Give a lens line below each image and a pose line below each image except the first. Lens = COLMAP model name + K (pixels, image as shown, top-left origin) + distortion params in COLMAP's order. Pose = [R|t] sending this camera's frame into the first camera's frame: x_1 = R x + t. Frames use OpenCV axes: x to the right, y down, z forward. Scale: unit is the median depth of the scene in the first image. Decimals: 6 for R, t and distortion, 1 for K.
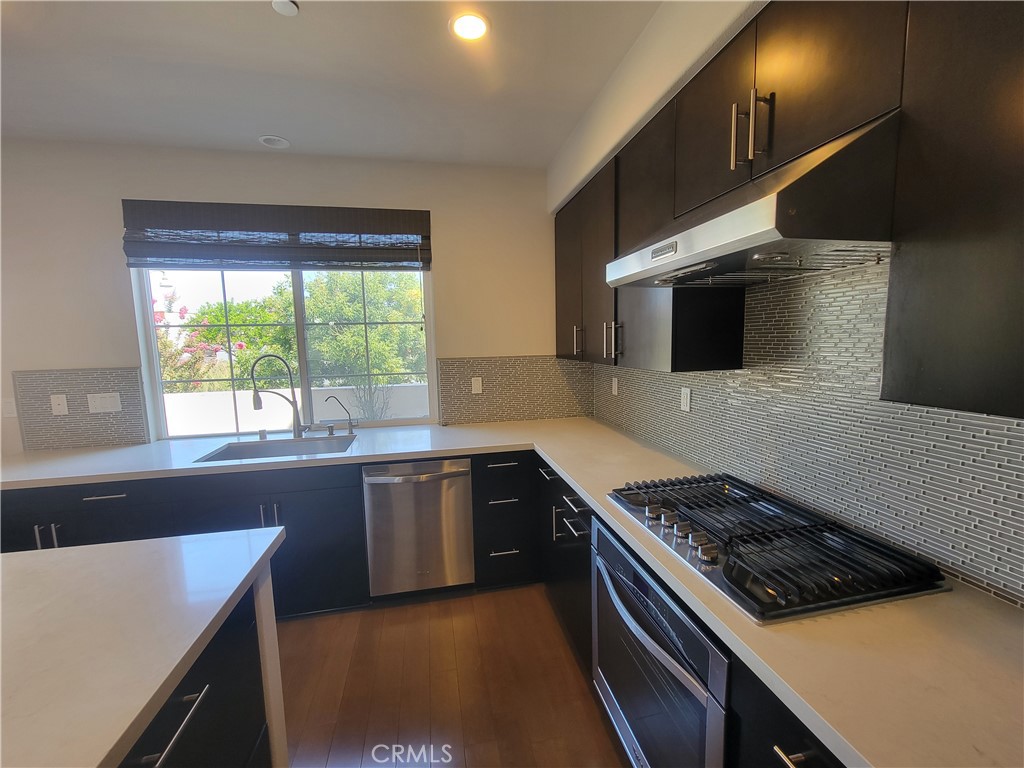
lens RADIAL K [[419.1, 0, 513.2], [0, 419.1, 387.2], [0, 0, 1]] dist [-0.001838, 0.000128]
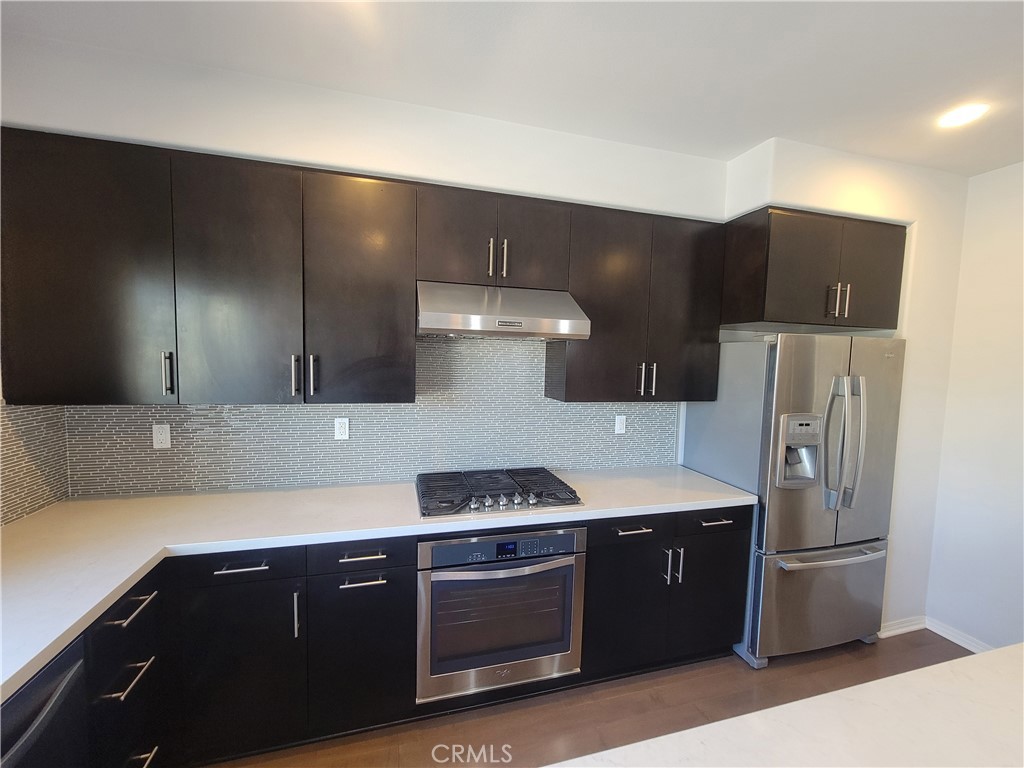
lens RADIAL K [[419.1, 0, 513.2], [0, 419.1, 387.2], [0, 0, 1]] dist [-0.001838, 0.000128]
pose [[-0.080220, -0.051554, 0.995443, -0.518881], [0.089036, 0.994299, 0.058670, -0.075419], [-0.992793, 0.093337, -0.075173, 0.476077]]
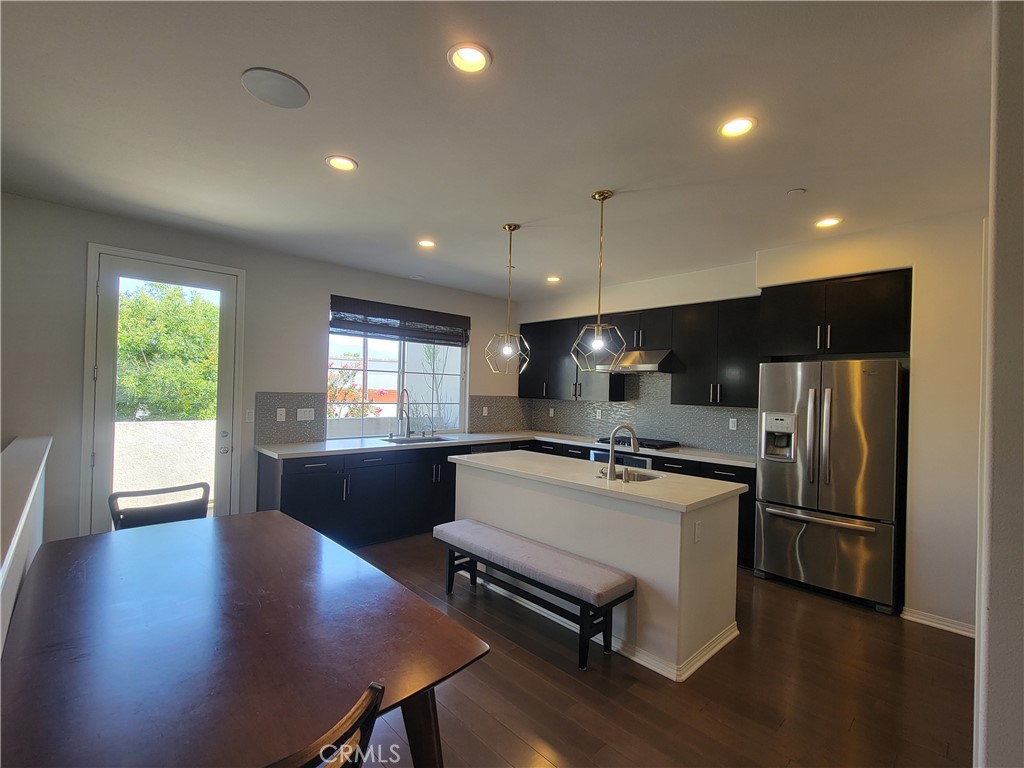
lens RADIAL K [[469.8, 0, 512.0], [0, 469.8, 384.0], [0, 0, 1]] dist [-0.001914, -0.000037]
pose [[0.846012, 0.052608, 0.530563, -1.193822], [0.014446, 0.992493, -0.121447, 0.141898], [-0.532969, 0.110410, 0.838900, -0.874882]]
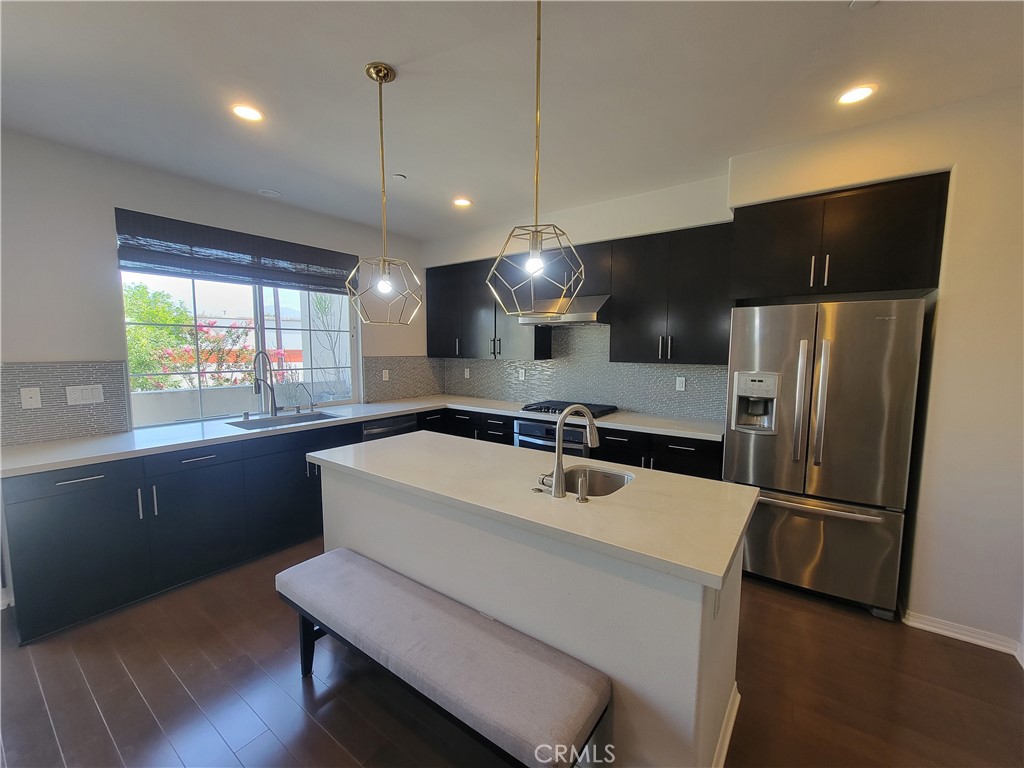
lens RADIAL K [[419.1, 0, 513.2], [0, 419.1, 387.2], [0, 0, 1]] dist [-0.001838, 0.000128]
pose [[0.735835, -0.038571, 0.676061, -0.843040], [0.055805, 0.998435, -0.003776, 0.076783], [-0.674857, 0.040506, 0.736836, -0.449230]]
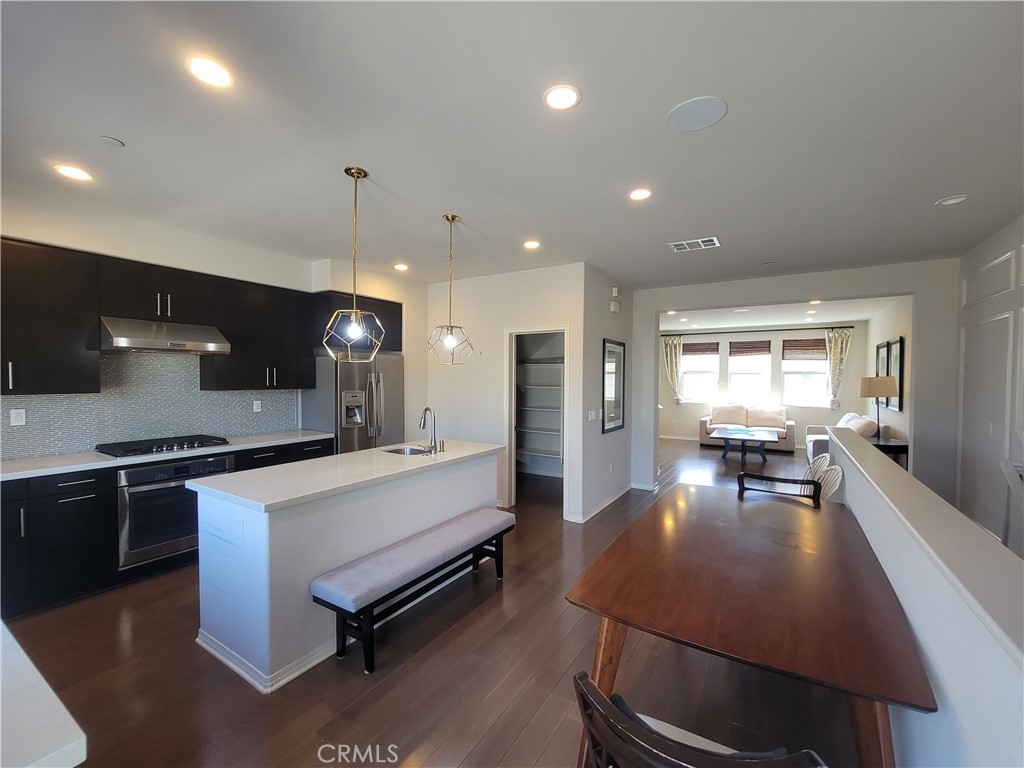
lens RADIAL K [[431.7, 0, 513.6], [0, 431.7, 387.4], [0, 0, 1]] dist [-0.000393, 0.000060]
pose [[-0.727879, 0.001869, 0.685703, -1.403848], [0.087532, 0.992069, 0.090212, -0.043482], [-0.680096, 0.125685, -0.722269, 0.676314]]
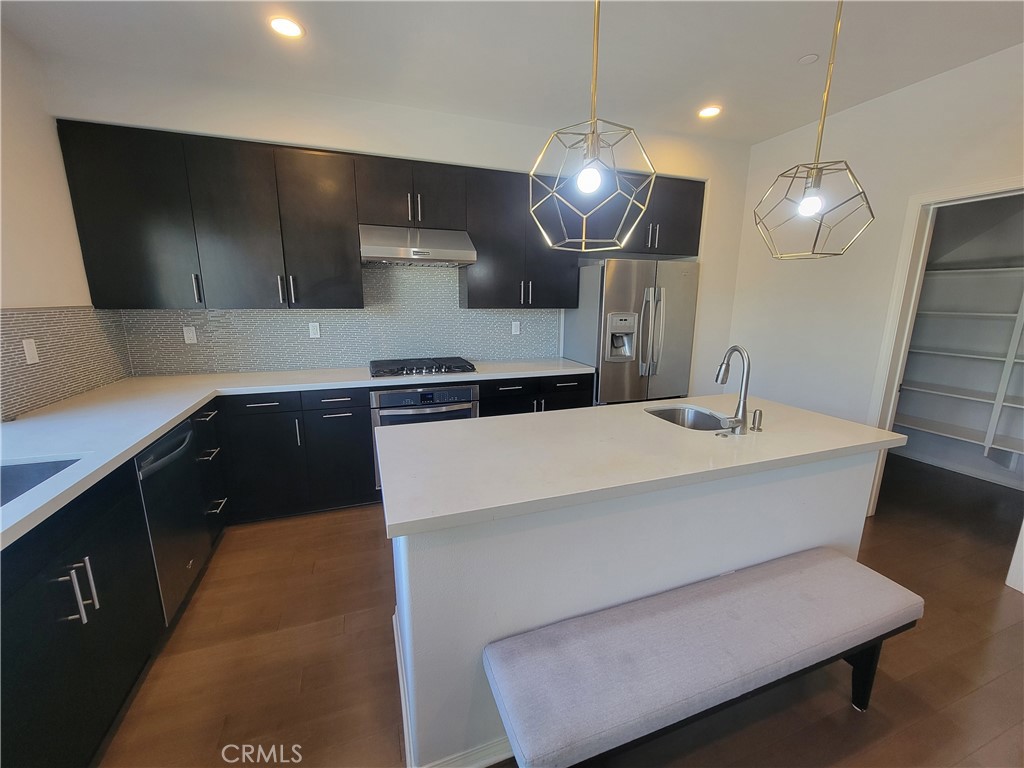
lens RADIAL K [[419.1, 0, 513.2], [0, 419.1, 387.2], [0, 0, 1]] dist [-0.001838, 0.000128]
pose [[-0.154958, -0.184800, 0.970483, -0.948263], [0.106894, 0.973445, 0.202432, -0.000552], [-0.982121, 0.135108, -0.131089, 0.379401]]
